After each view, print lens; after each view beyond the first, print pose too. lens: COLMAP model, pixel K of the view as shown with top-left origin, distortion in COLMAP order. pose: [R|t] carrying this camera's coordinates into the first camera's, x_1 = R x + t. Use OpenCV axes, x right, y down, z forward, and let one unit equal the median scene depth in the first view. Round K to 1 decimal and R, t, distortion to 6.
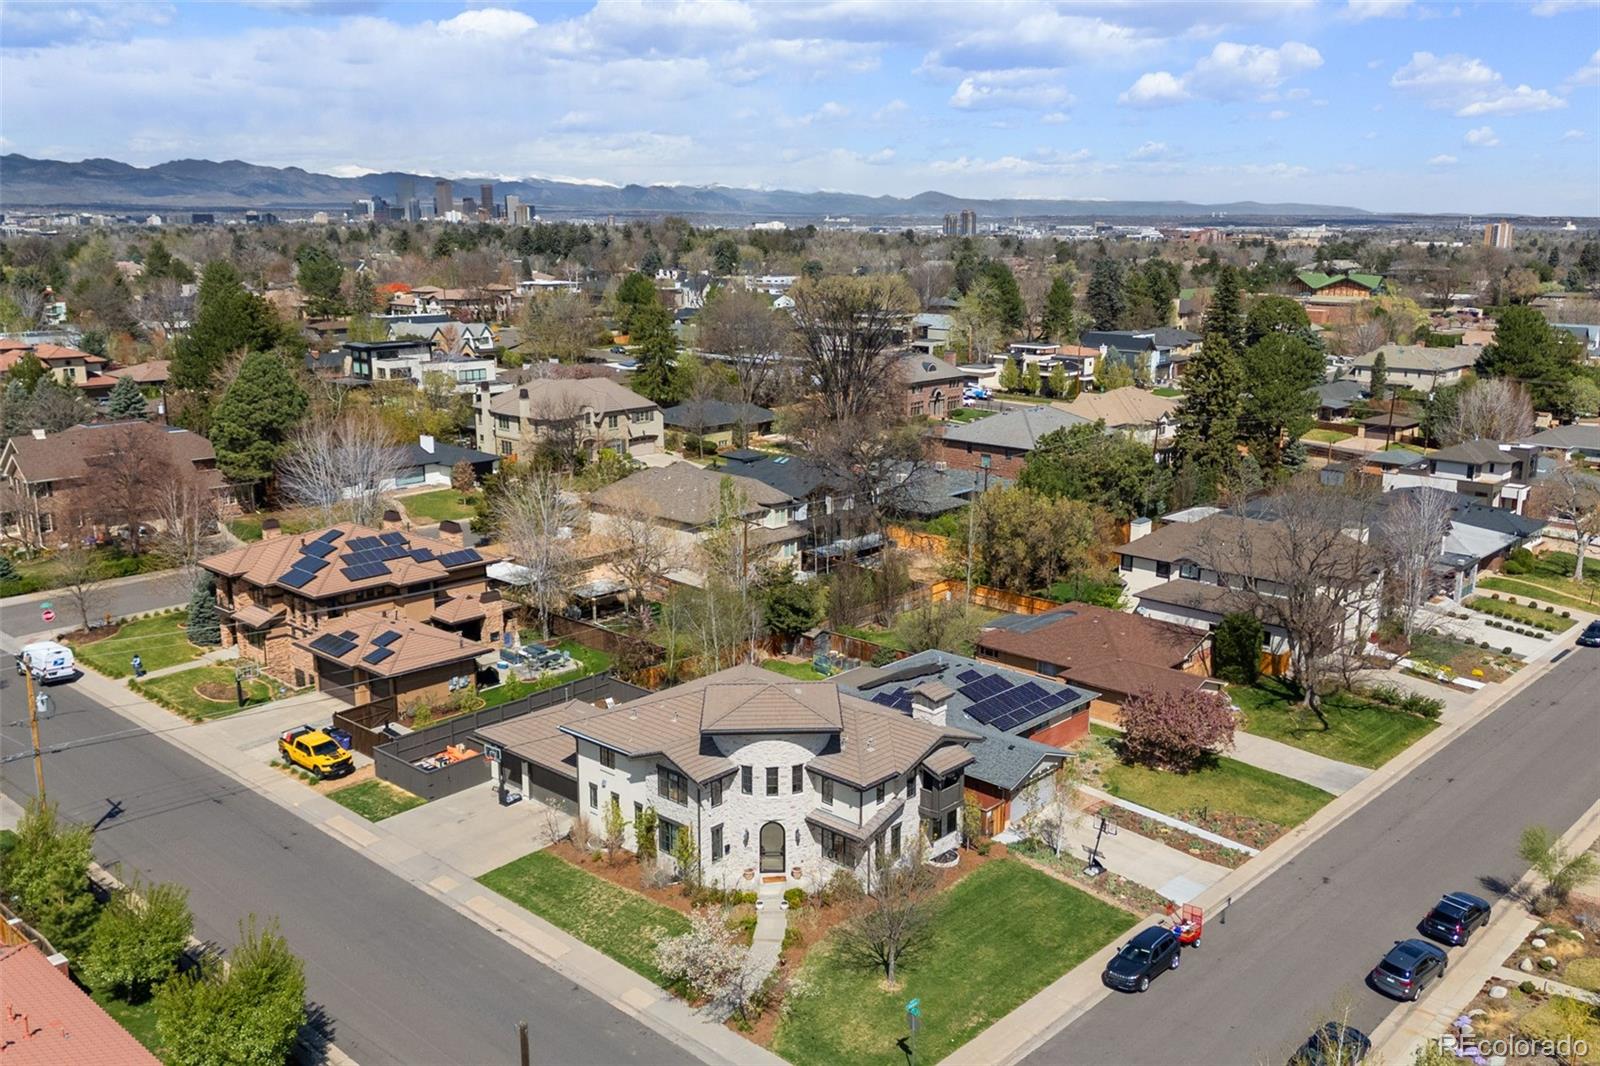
lens RADIAL K [[1312.2, 0, 800.0], [0, 1312.2, 533.0], [0, 0, 1]] dist [0.048010, -0.007656]
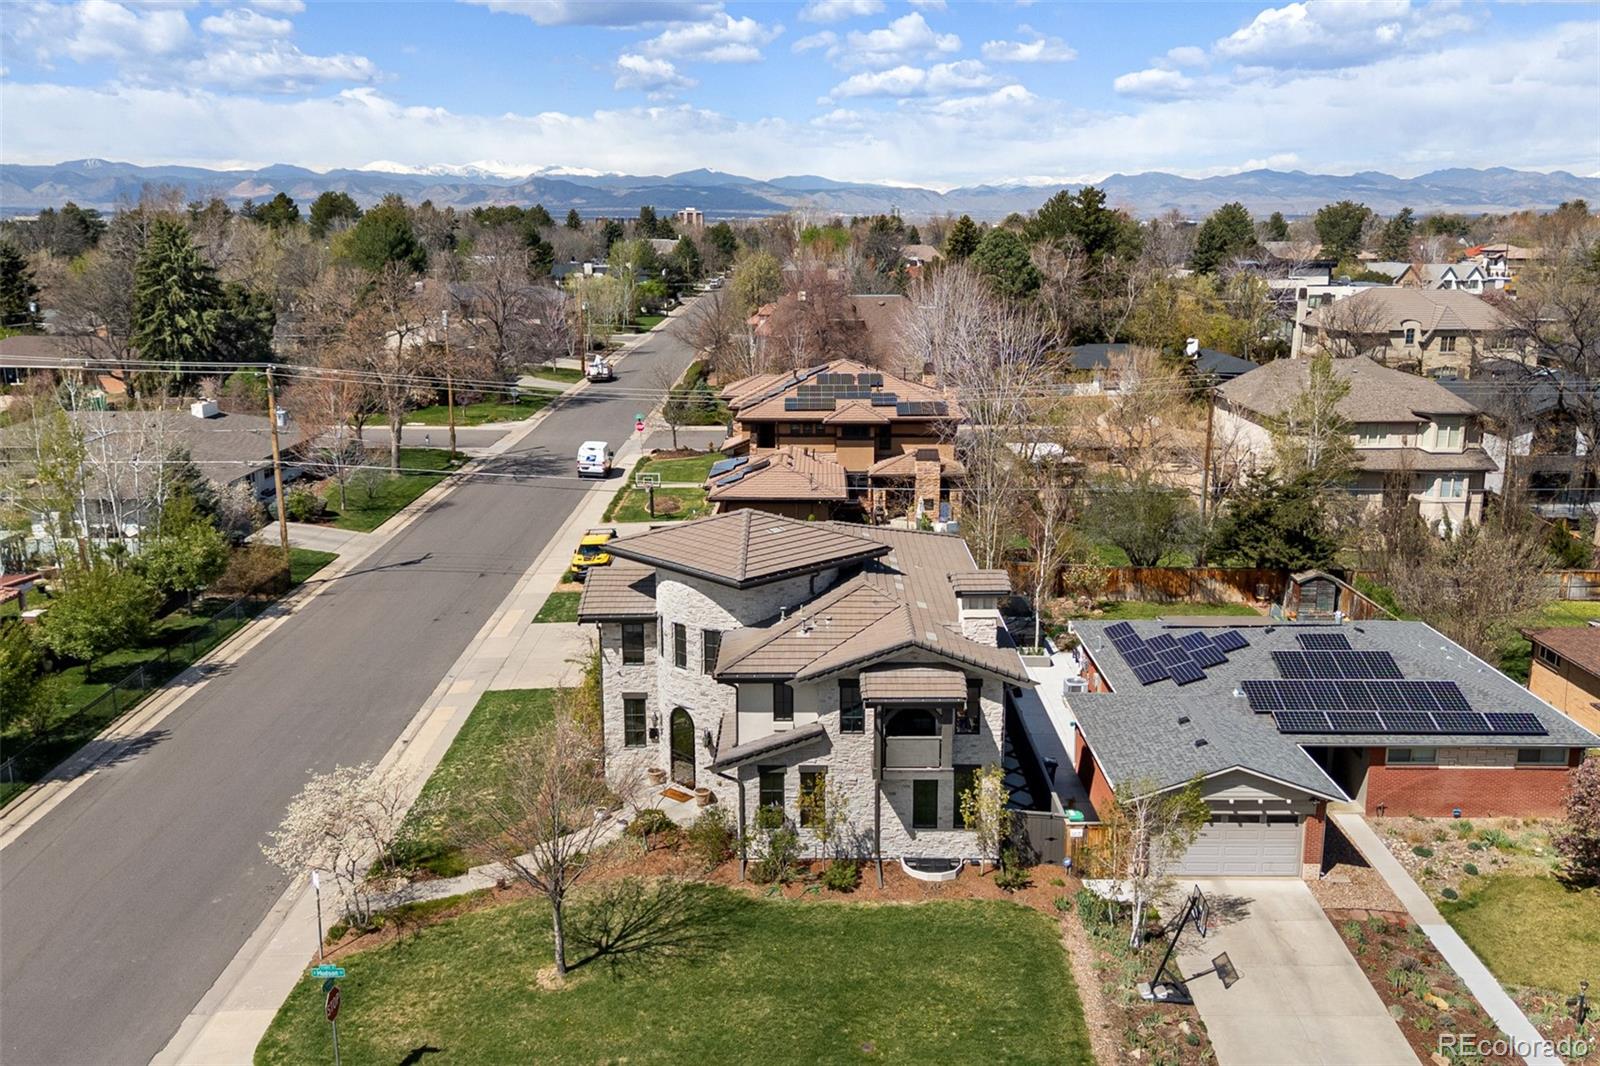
lens RADIAL K [[1312.2, 0, 800.0], [0, 1312.2, 533.0], [0, 0, 1]] dist [0.048010, -0.007656]
pose [[0.686916, 0.166696, -0.707361, 0.303525], [-0.160561, 0.984096, 0.075992, 0.046951], [0.708779, 0.061374, 0.702756, 0.367197]]
